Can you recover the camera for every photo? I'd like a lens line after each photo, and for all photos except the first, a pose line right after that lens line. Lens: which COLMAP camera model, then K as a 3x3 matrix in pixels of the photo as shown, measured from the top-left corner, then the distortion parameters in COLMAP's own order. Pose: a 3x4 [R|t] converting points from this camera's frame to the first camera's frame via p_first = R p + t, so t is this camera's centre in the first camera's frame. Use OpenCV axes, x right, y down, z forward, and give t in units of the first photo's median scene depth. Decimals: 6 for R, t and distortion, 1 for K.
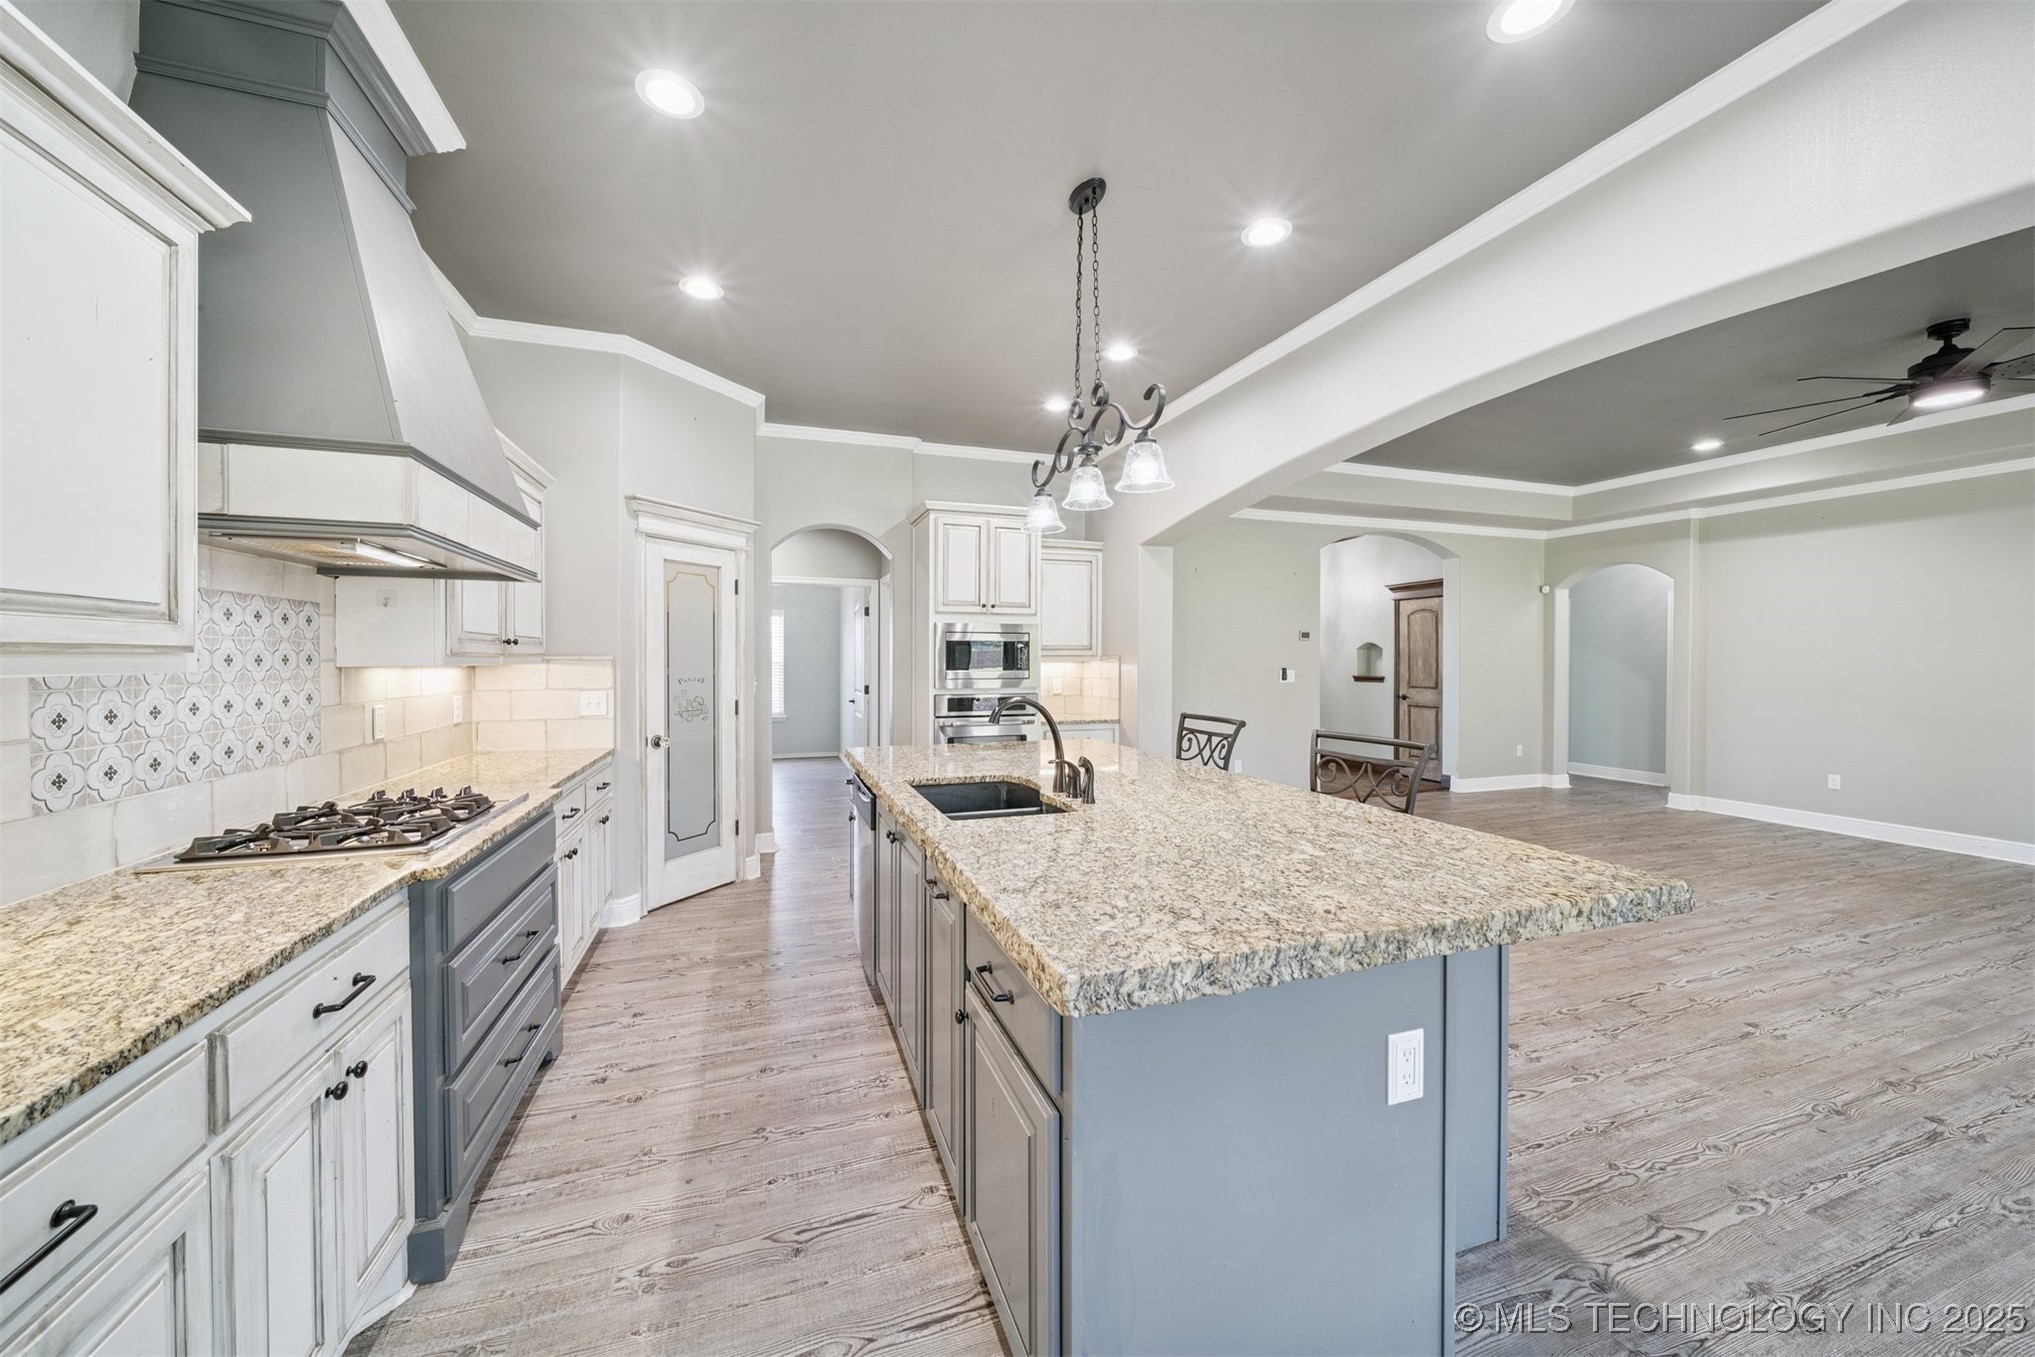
lens RADIAL K [[722.5, 0, 1002.9], [0, 722.5, 661.2], [0, 0, 1]] dist [-0.001195, -0.000763]
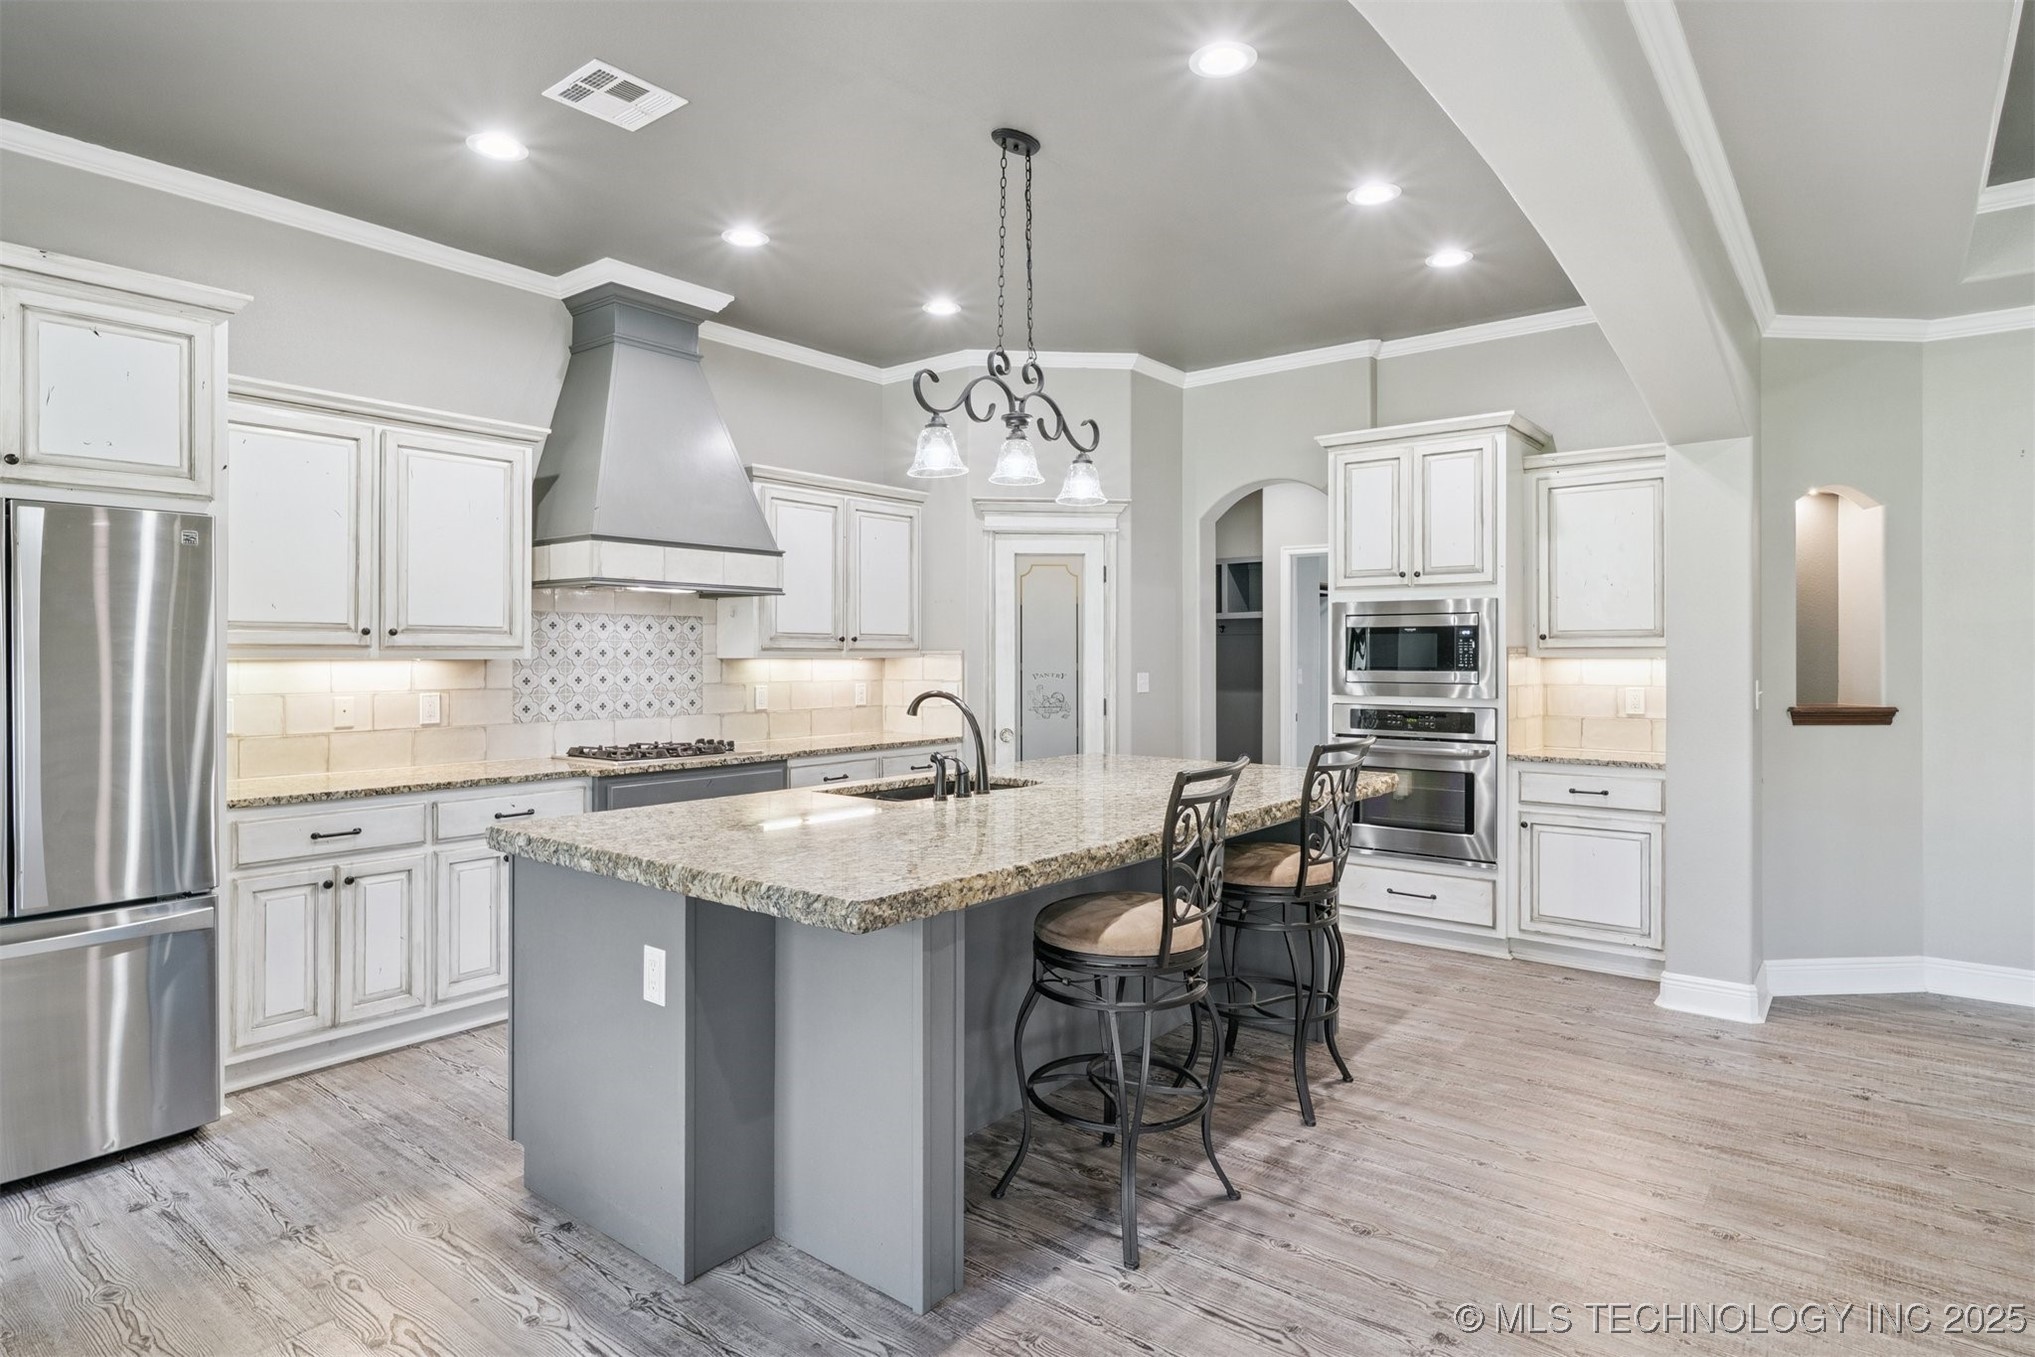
lens RADIAL K [[1094.8, 0, 973.8], [0, 1094.8, 648.8], [0, 0, 1]] dist [-0.000165, -0.000781]
pose [[0.526032, -0.004386, -0.850453, 1.233195], [-0.003916, 0.999964, -0.007579, 0.003482], [0.850456, 0.007317, 0.525996, 0.233964]]
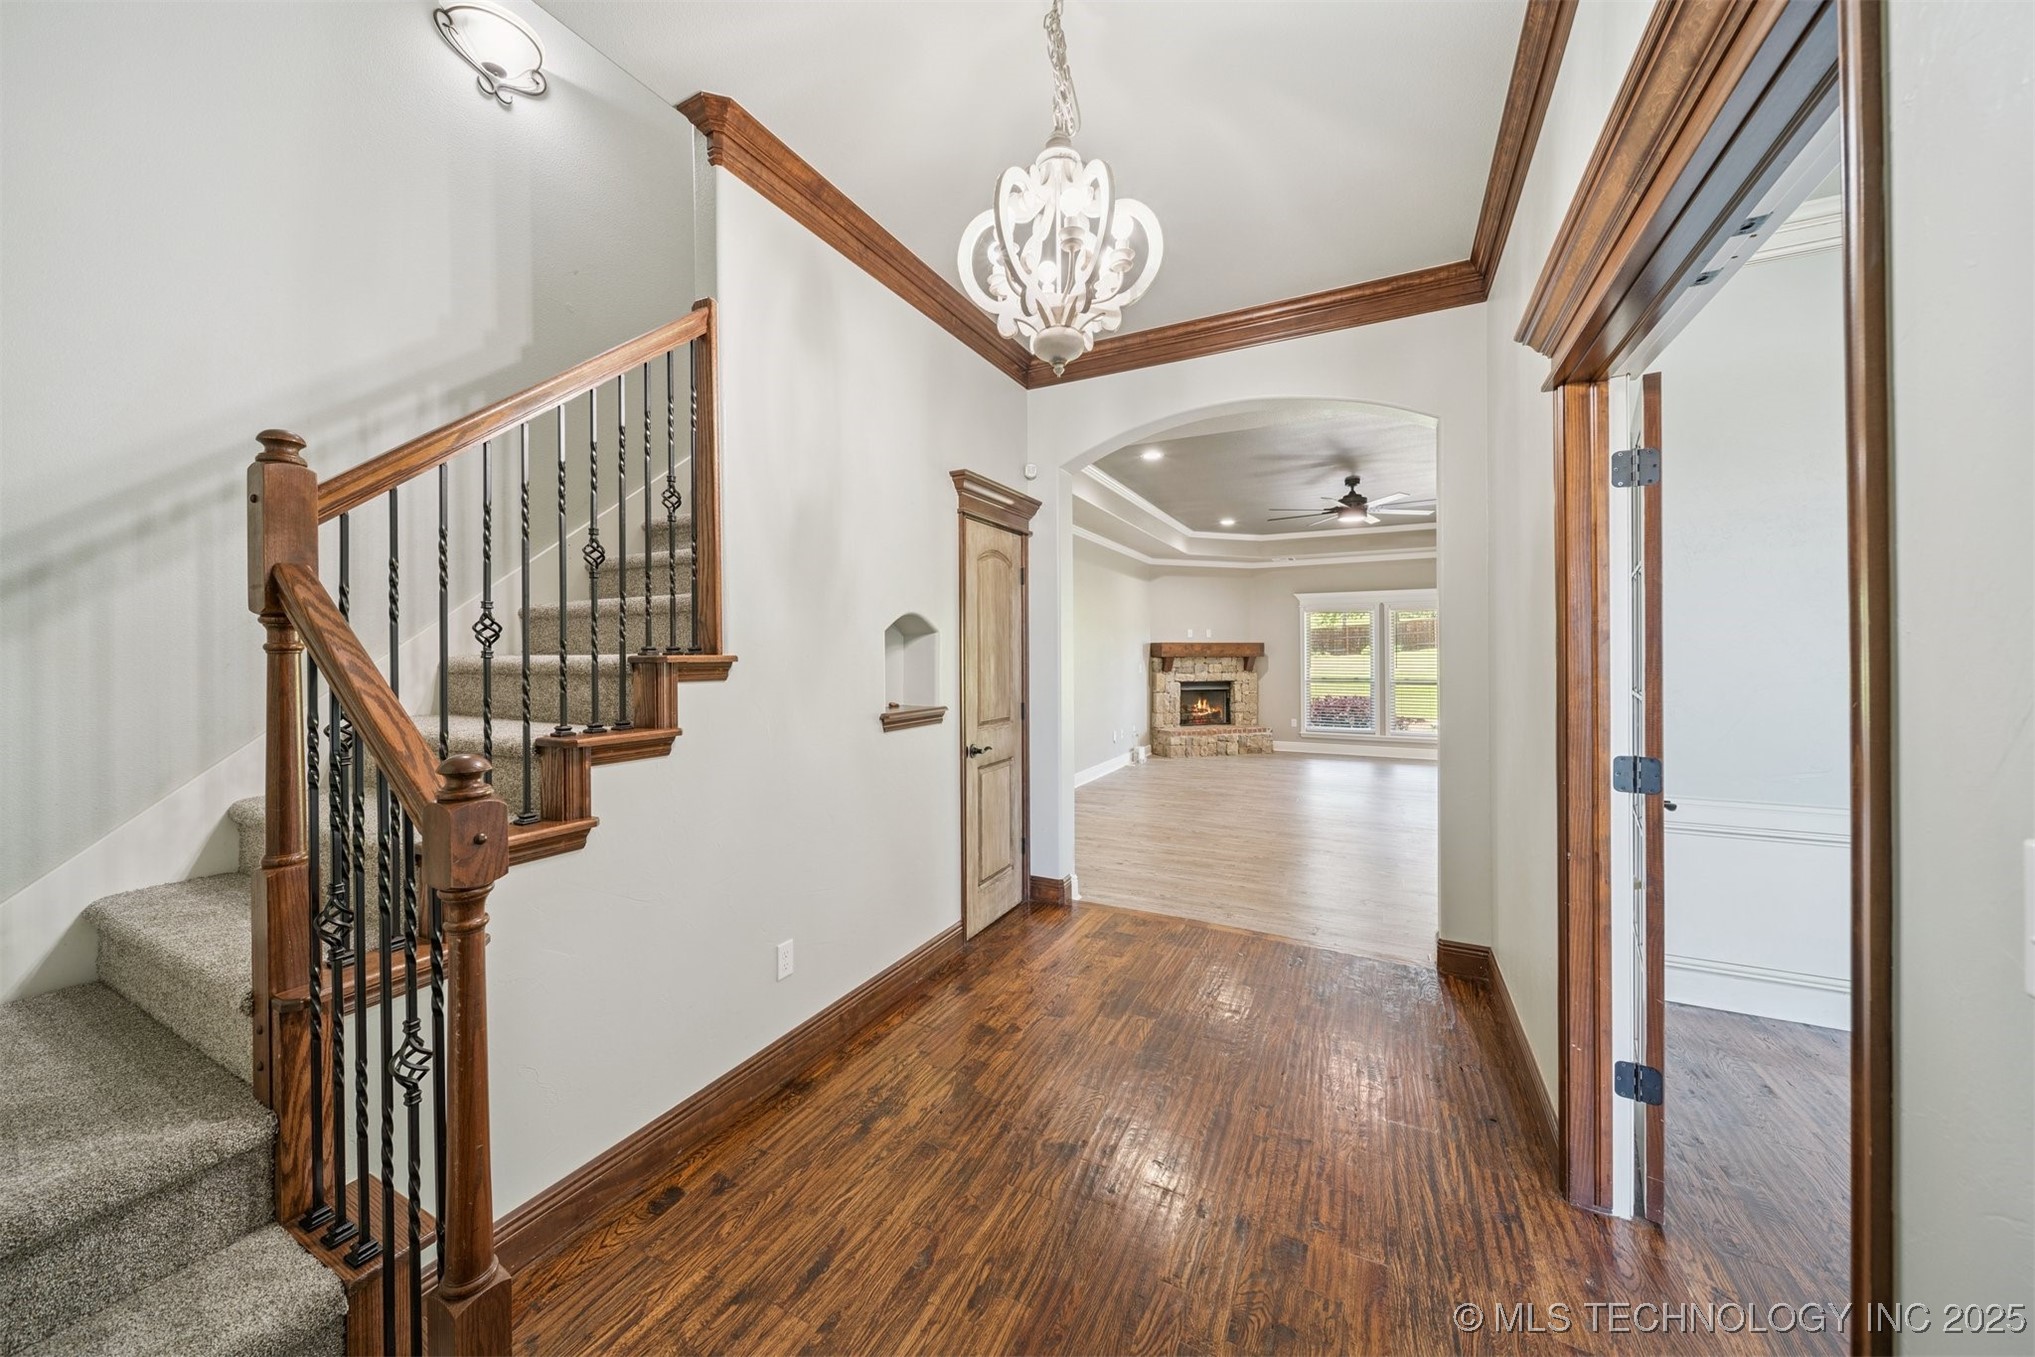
lens RADIAL K [[722.5, 0, 1002.9], [0, 722.5, 661.2], [0, 0, 1]] dist [-0.001195, -0.000763]
pose [[-0.698291, -0.002113, 0.715811, 0.776548], [0.009266, 0.999885, 0.011991, -0.021327], [-0.715754, 0.015006, -0.698191, 4.068378]]
